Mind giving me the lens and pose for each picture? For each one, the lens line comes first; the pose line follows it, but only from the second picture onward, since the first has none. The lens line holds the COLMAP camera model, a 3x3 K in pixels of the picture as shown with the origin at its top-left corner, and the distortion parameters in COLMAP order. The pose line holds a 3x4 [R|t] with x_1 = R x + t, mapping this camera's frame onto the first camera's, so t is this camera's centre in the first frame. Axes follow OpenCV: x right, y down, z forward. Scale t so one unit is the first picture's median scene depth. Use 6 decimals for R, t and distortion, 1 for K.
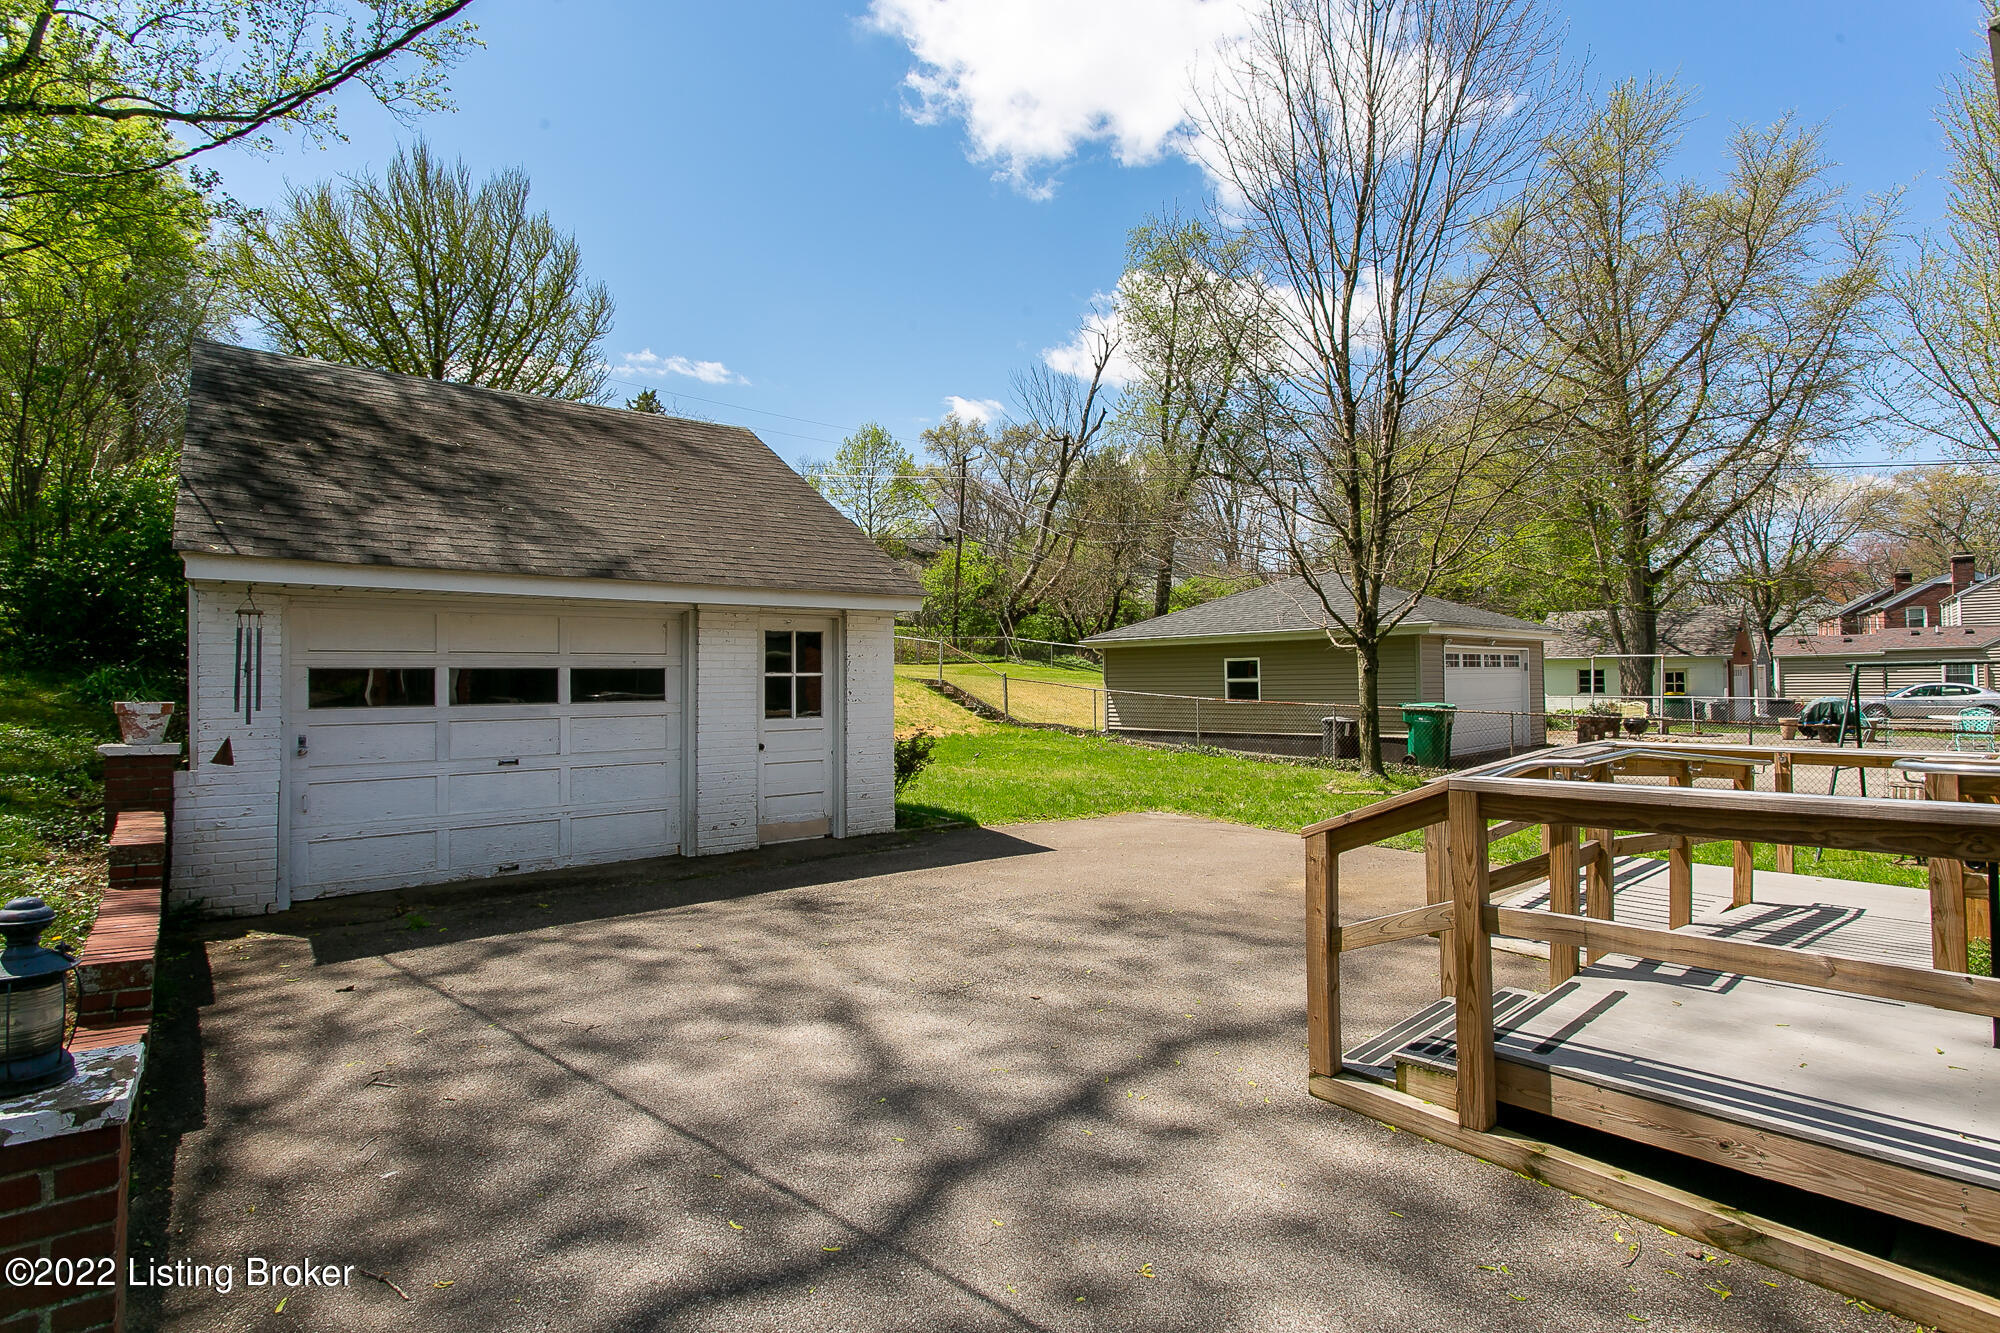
lens RADIAL K [[936.2, 0, 996.7], [0, 936.2, 652.1], [0, 0, 1]] dist [-0.004423, -0.000199]
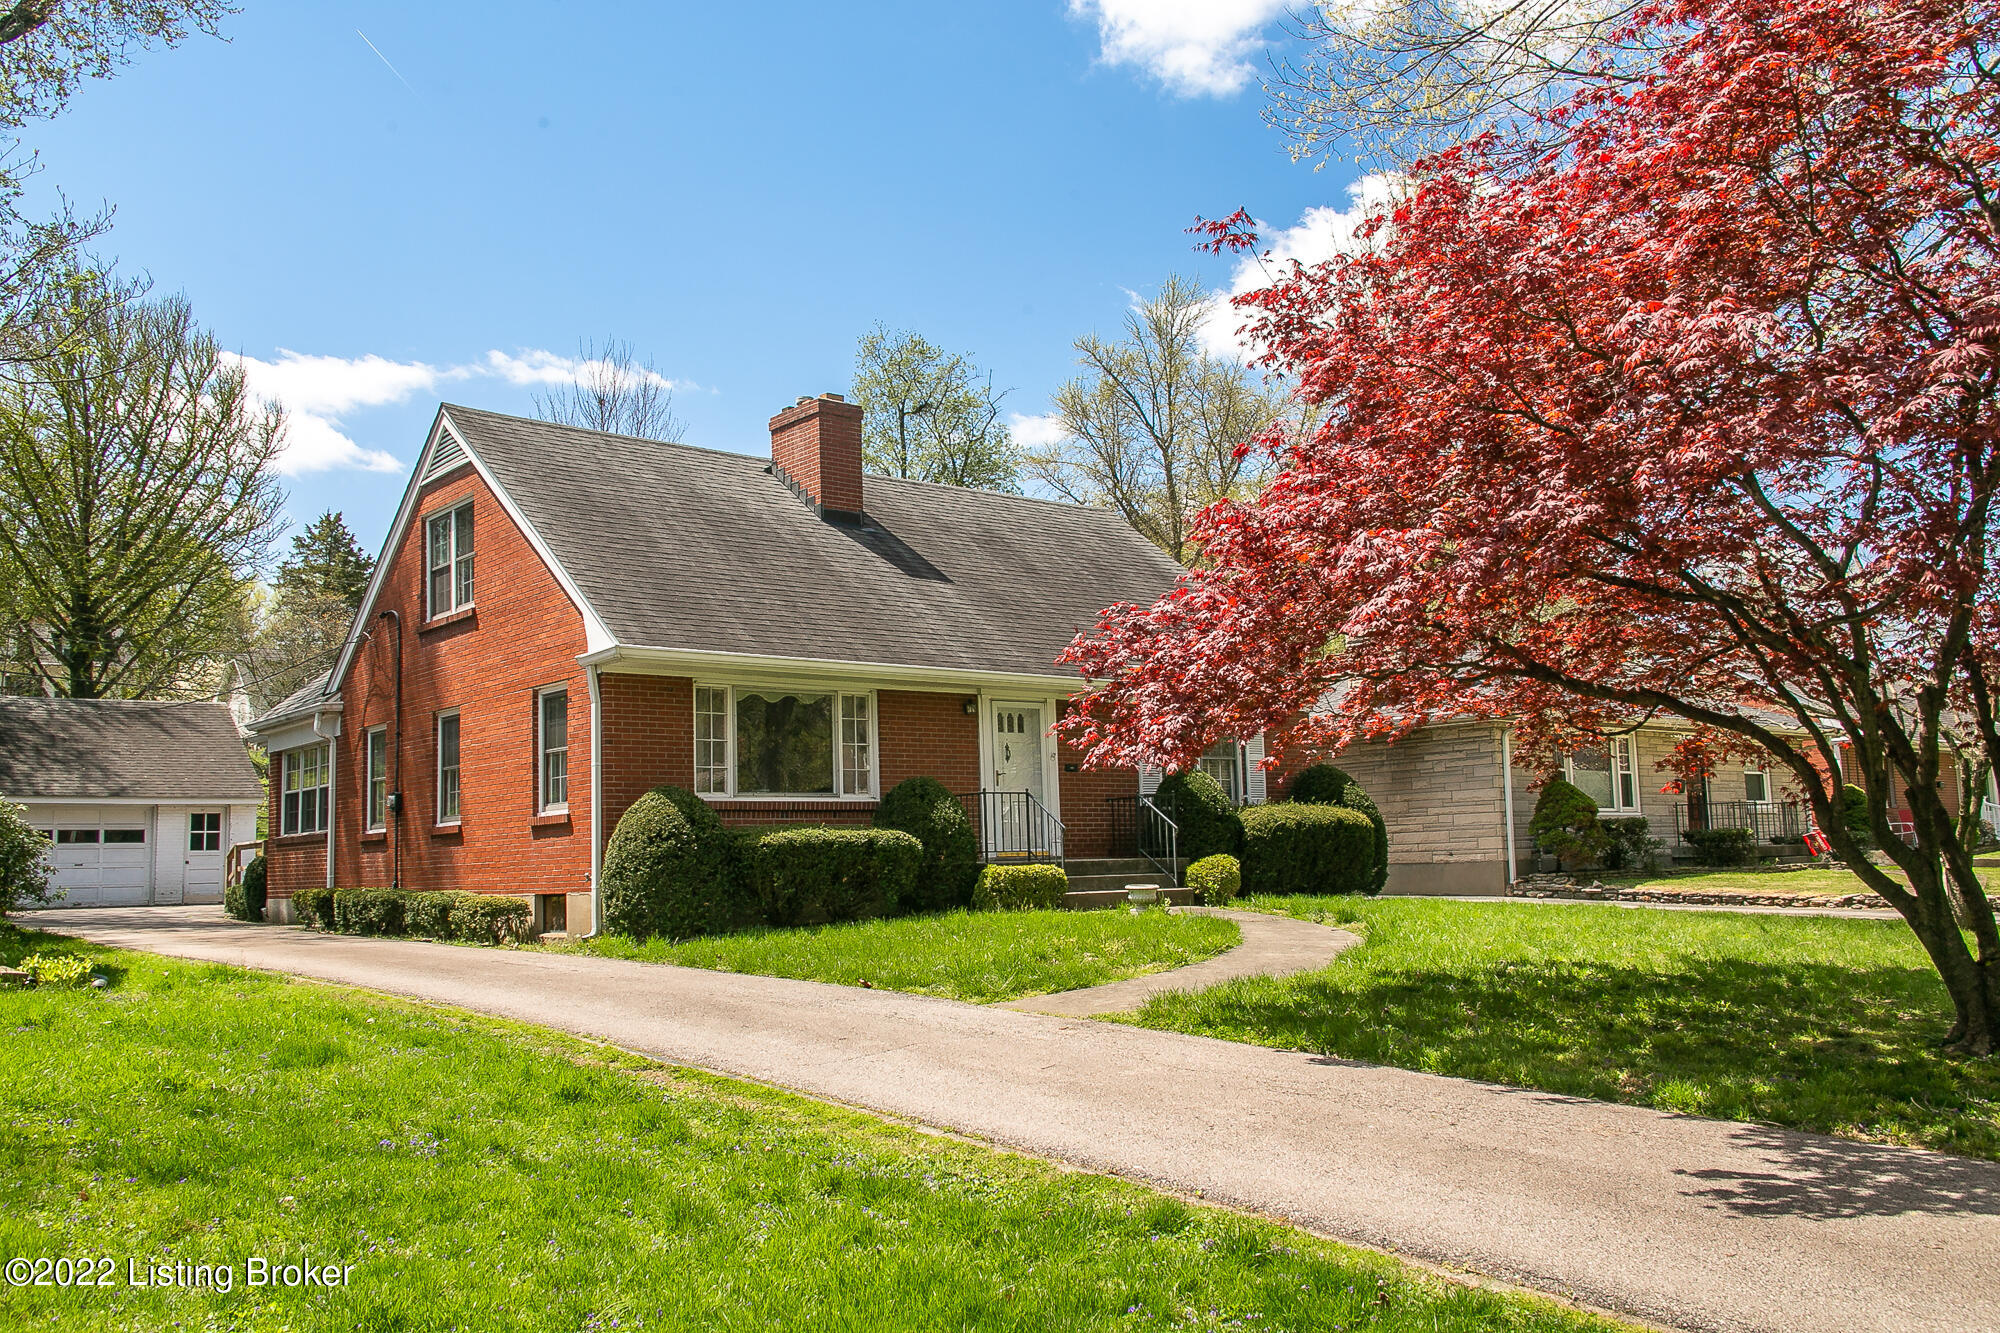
lens RADIAL K [[1705.4, 0, 1000.0], [0, 1705.4, 666.5], [0, 0, 1]] dist [-0.004339, -0.002275]
pose [[0.998475, -0.024144, -0.049644, 1.990862], [0.019505, 0.995578, -0.091894, 0.041956], [0.051643, 0.090786, 0.994530, -3.172509]]
